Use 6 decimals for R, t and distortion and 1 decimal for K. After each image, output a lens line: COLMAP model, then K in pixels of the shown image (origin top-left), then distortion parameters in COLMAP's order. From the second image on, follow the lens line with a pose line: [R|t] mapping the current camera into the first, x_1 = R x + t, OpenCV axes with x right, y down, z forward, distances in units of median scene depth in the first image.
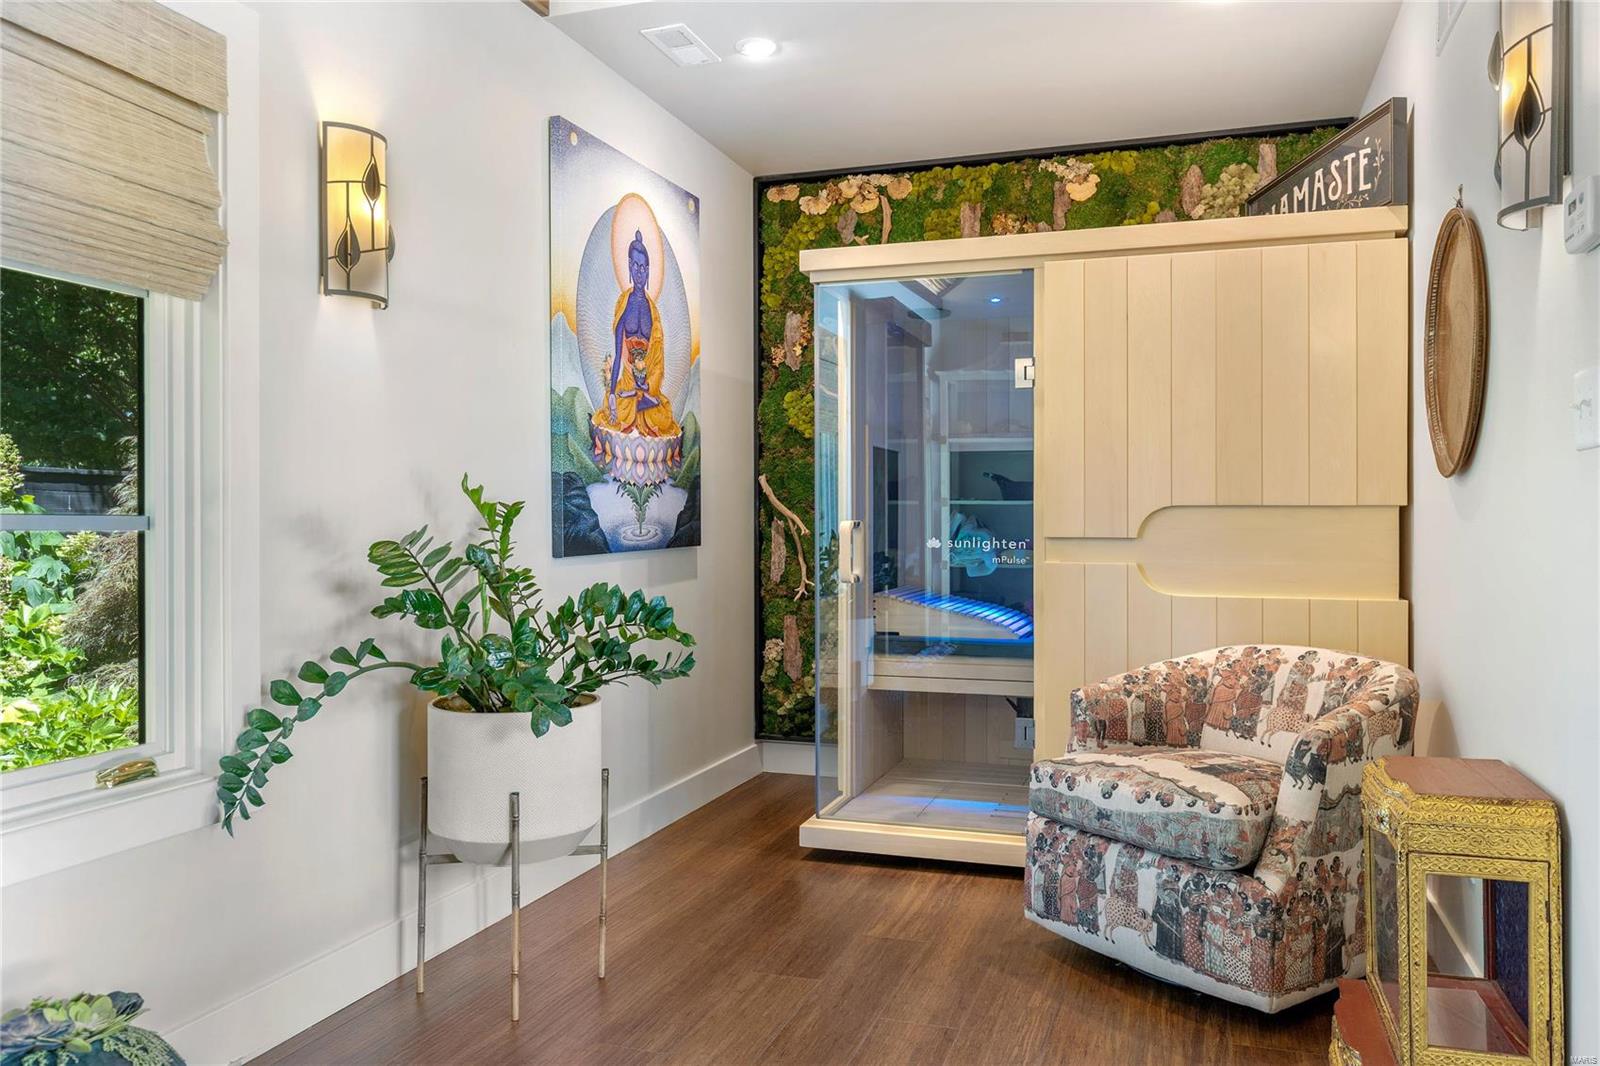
lens RADIAL K [[1206.9, 0, 800.1], [0, 1206.9, 530.3], [0, 0, 1]] dist [-0.000932, -0.003372]
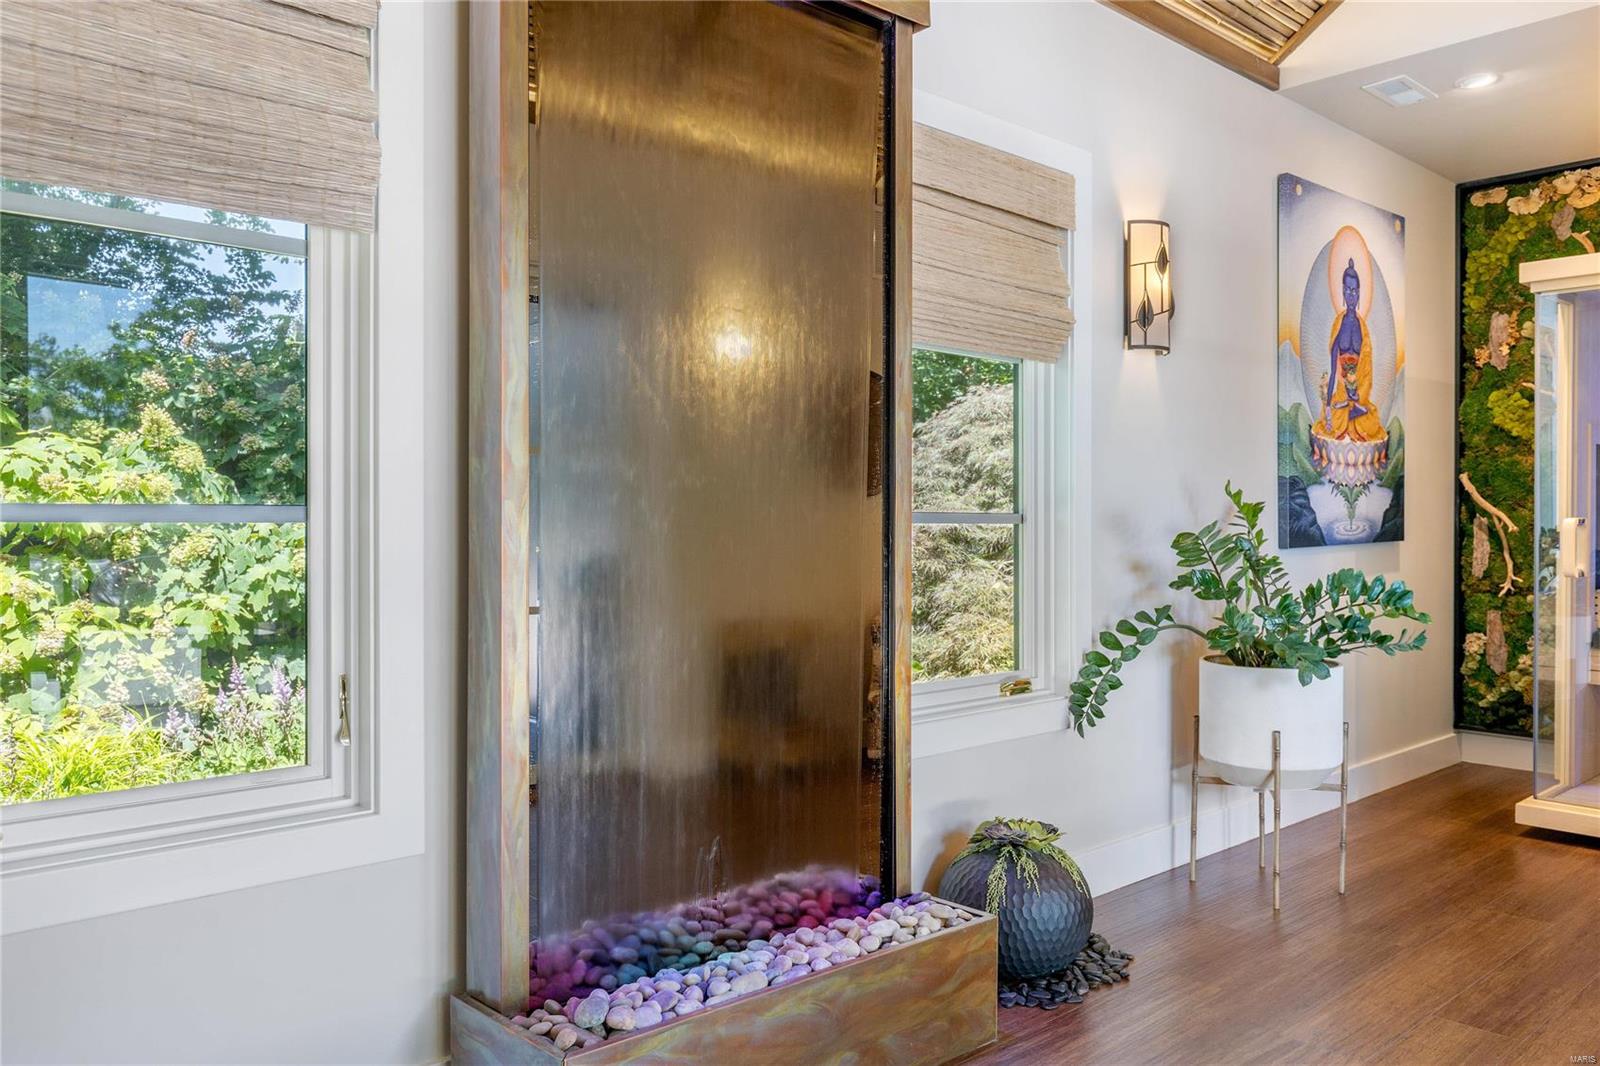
lens RADIAL K [[1206.9, 0, 800.0], [0, 1206.9, 529.7], [0, 0, 1]] dist [-0.000932, -0.003372]
pose [[0.876657, 0.007439, -0.481058, -0.058791], [-0.005902, 0.999972, 0.004708, 0.001557], [0.481080, -0.001288, 0.876676, -0.318503]]
